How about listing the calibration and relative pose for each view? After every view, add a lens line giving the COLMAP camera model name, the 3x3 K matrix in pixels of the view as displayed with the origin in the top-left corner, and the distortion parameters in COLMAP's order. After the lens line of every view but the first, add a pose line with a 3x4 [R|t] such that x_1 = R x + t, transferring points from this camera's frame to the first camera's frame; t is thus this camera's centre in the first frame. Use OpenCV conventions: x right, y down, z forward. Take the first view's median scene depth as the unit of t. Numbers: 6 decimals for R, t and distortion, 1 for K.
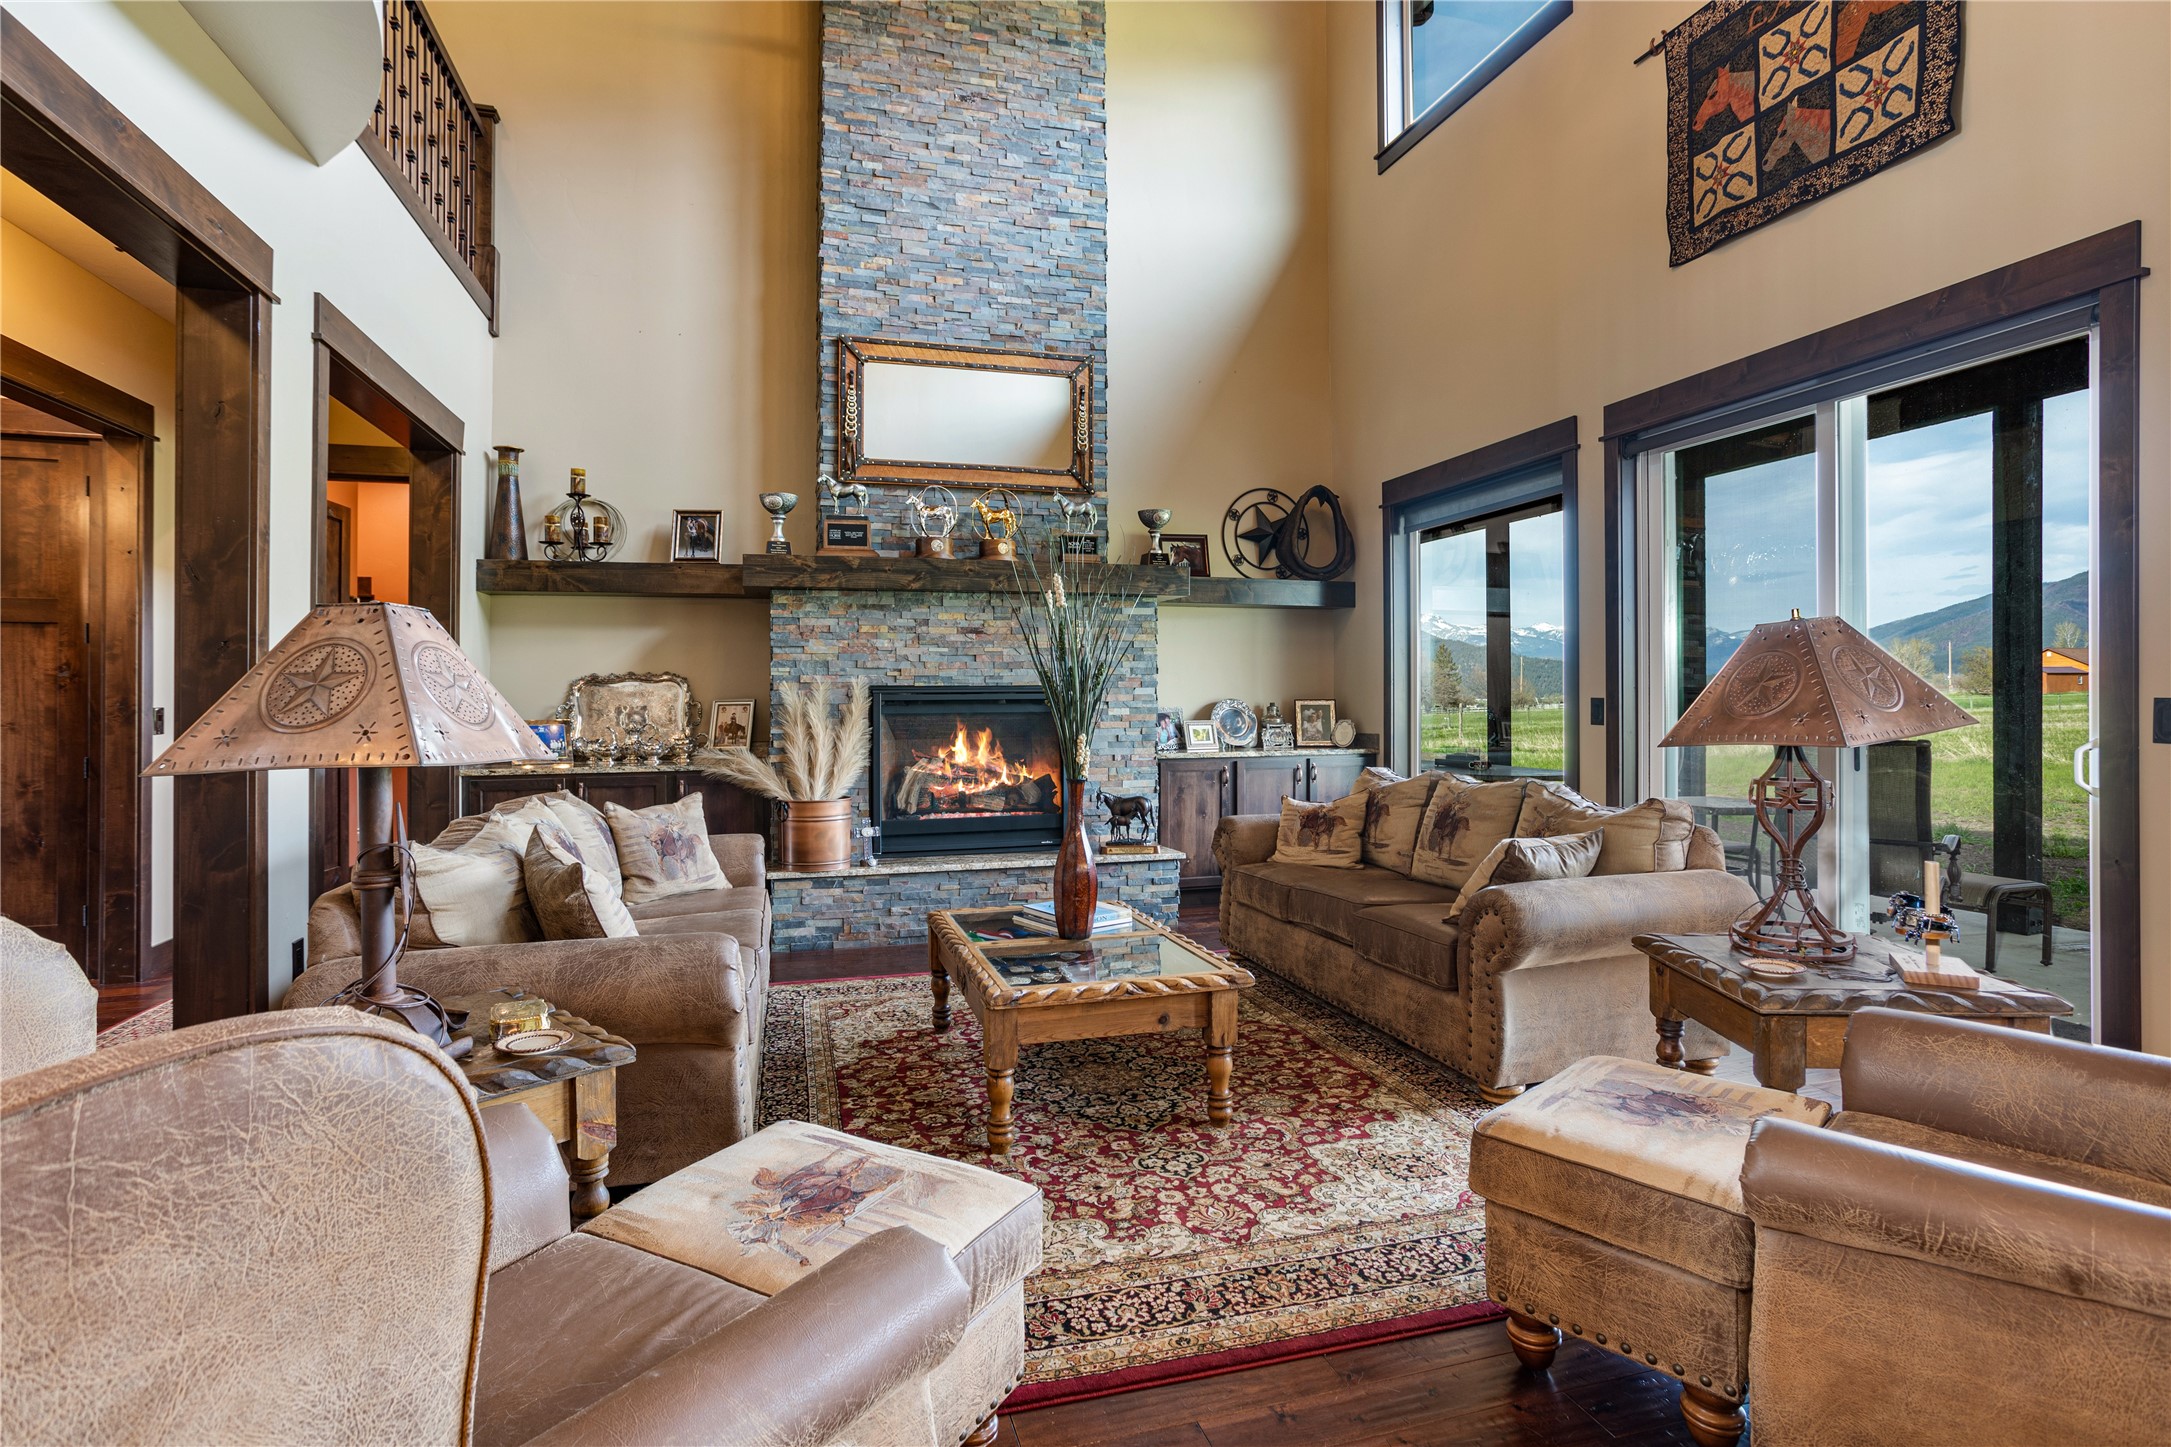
lens RADIAL K [[1079.1, 0, 1069.9], [0, 1079.1, 666.1], [0, 0, 1]] dist [-0.050492, 0.032821]
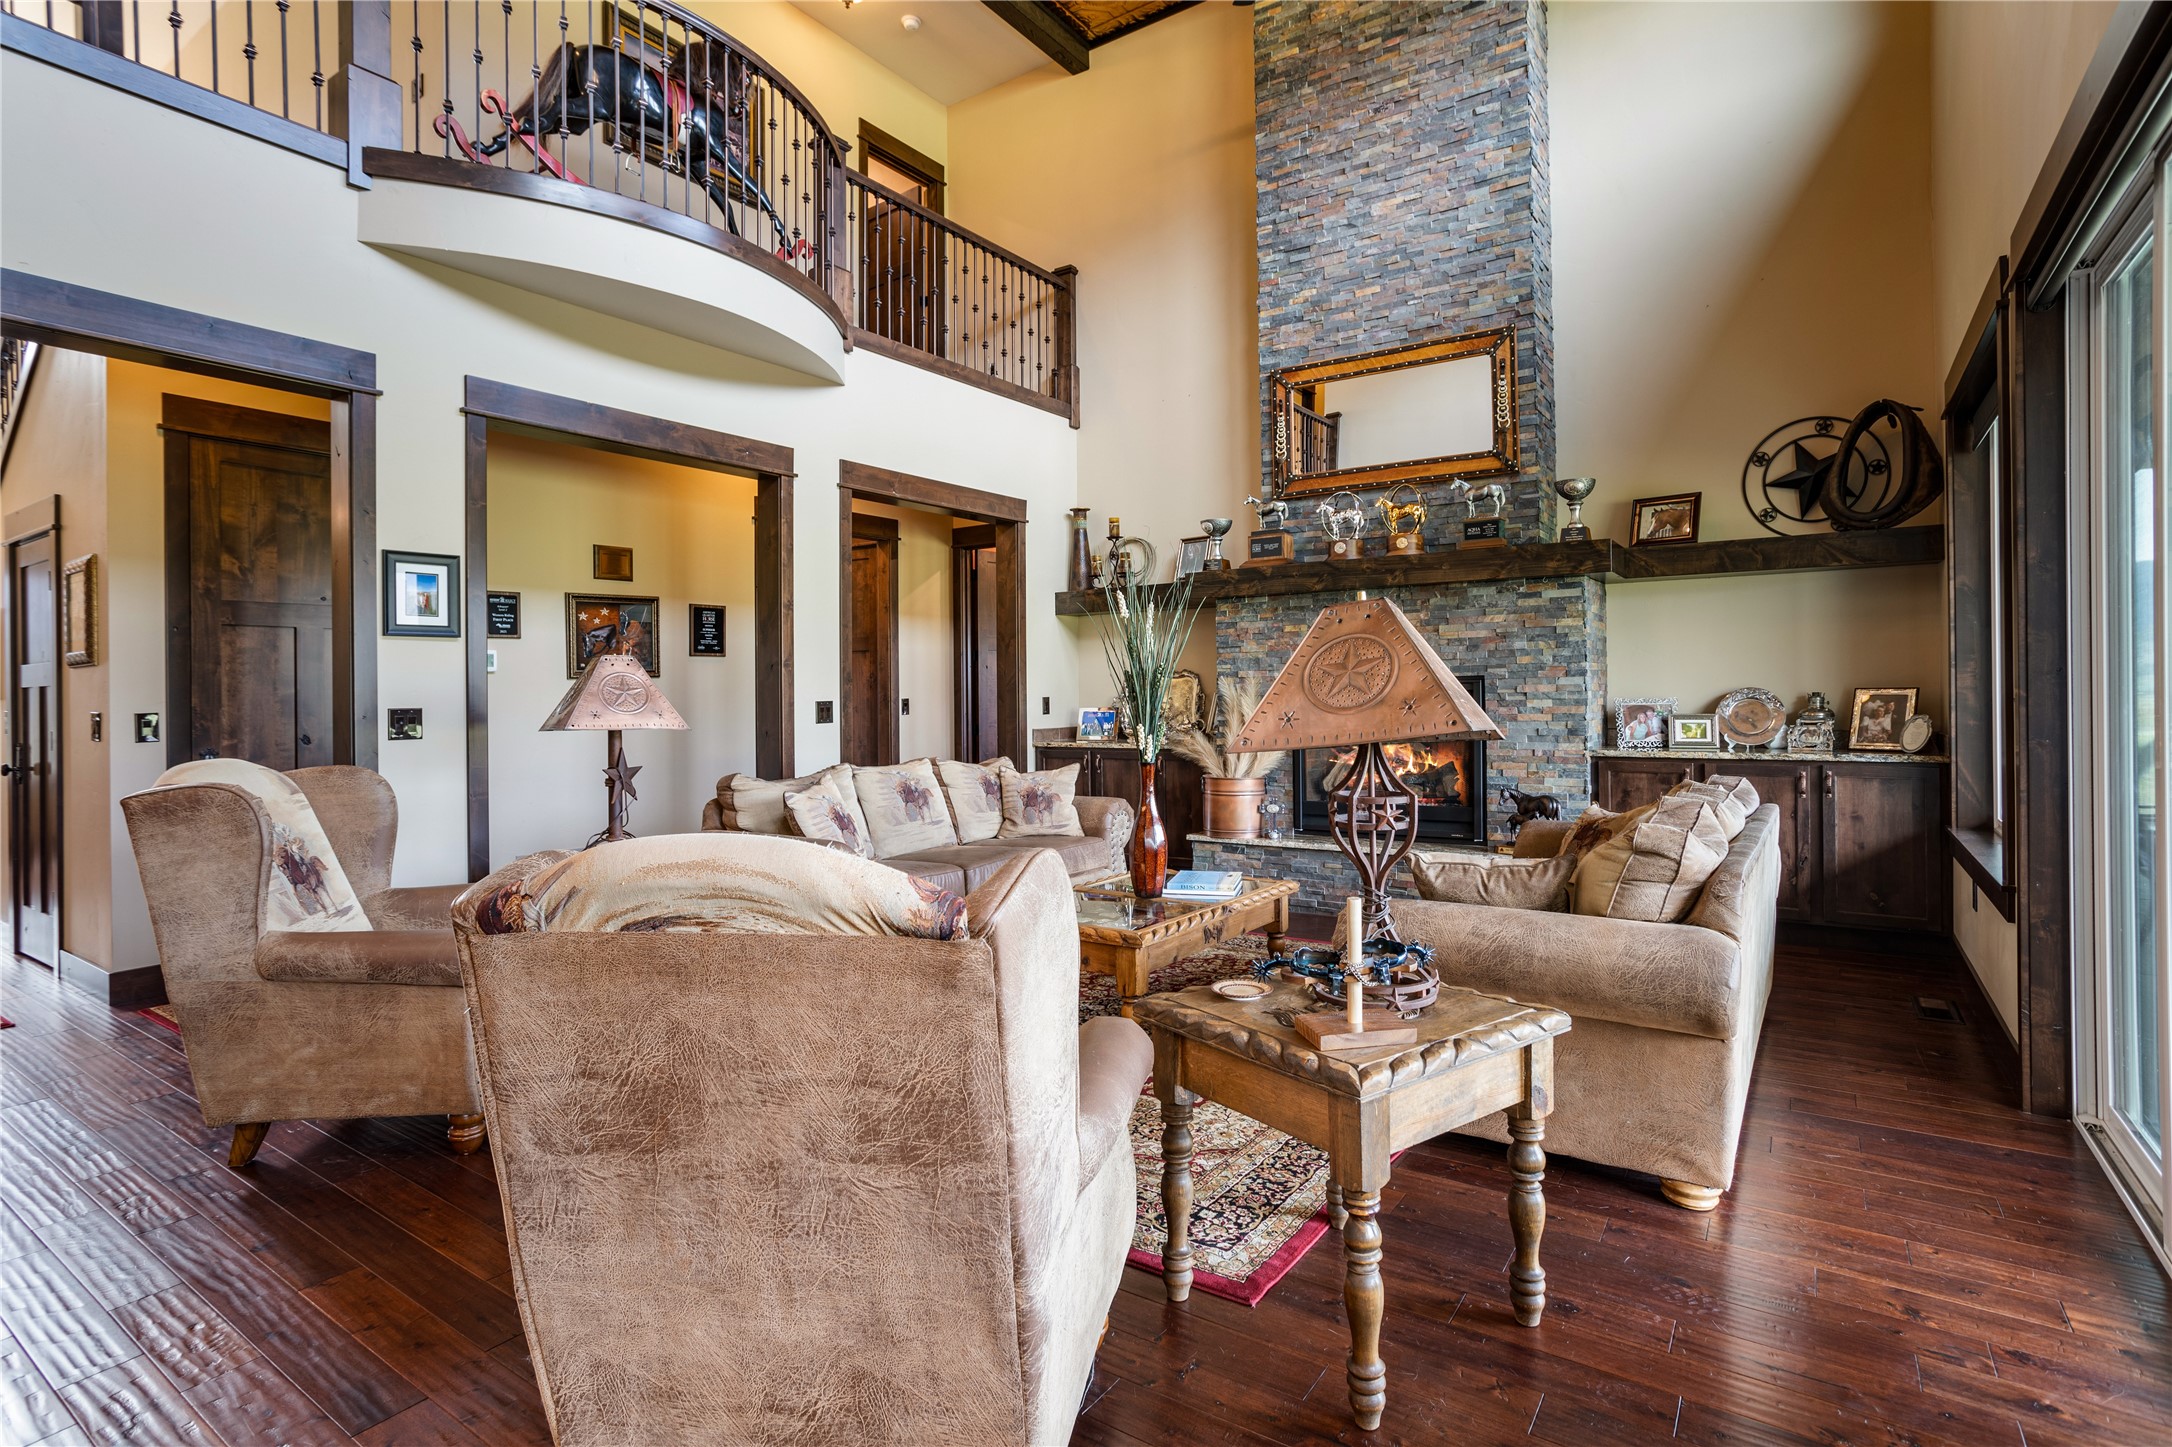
lens RADIAL K [[1041.3, 0, 1086.7], [0, 1041.3, 663.6], [0, 0, 1]] dist [-0.047368, 0.028402]
pose [[0.638964, -0.022667, -0.768902, 0.482420], [0.030990, 0.999513, -0.003712, -0.000613], [0.768612, -0.021457, 0.639356, 0.136292]]
